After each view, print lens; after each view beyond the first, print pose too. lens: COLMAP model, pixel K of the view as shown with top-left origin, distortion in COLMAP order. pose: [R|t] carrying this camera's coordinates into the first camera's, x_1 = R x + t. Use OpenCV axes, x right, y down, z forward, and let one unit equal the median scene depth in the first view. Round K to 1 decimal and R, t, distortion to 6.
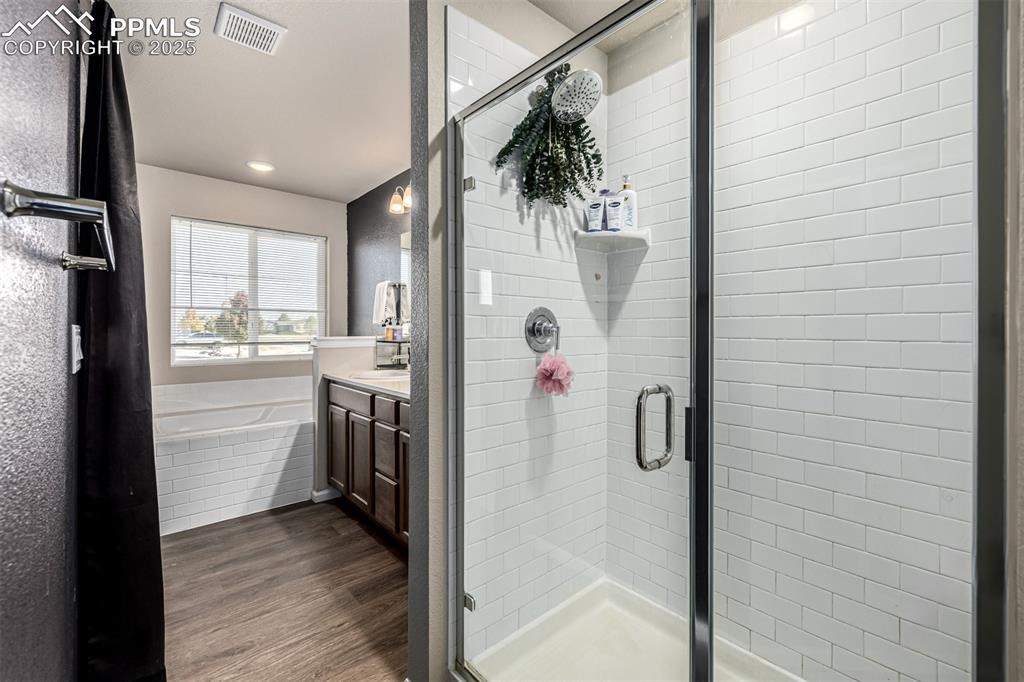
lens RADIAL K [[434.0, 0, 510.7], [0, 434.0, 332.6], [0, 0, 1]] dist [0.006006, -0.001392]
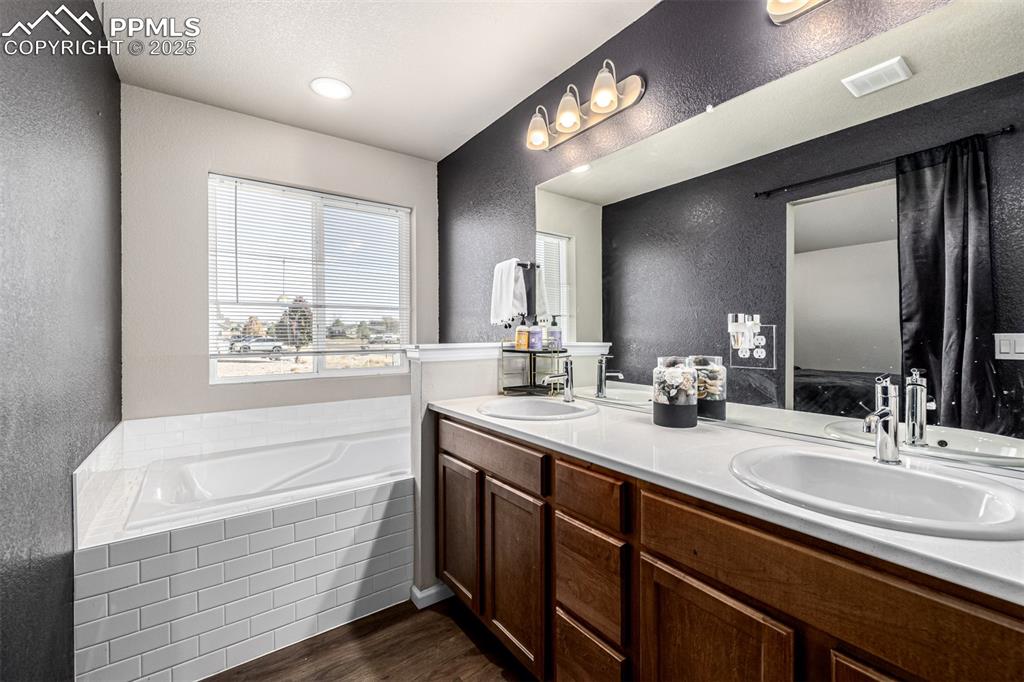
lens RADIAL K [[434.0, 0, 513.8], [0, 434.0, 341.5], [0, 0, 1]] dist [0.006006, -0.001392]
pose [[0.995384, -0.001217, -0.095969, -0.237932], [0.002161, 0.999950, 0.009729, 0.000009], [0.095952, -0.009891, 0.995337, 0.370877]]
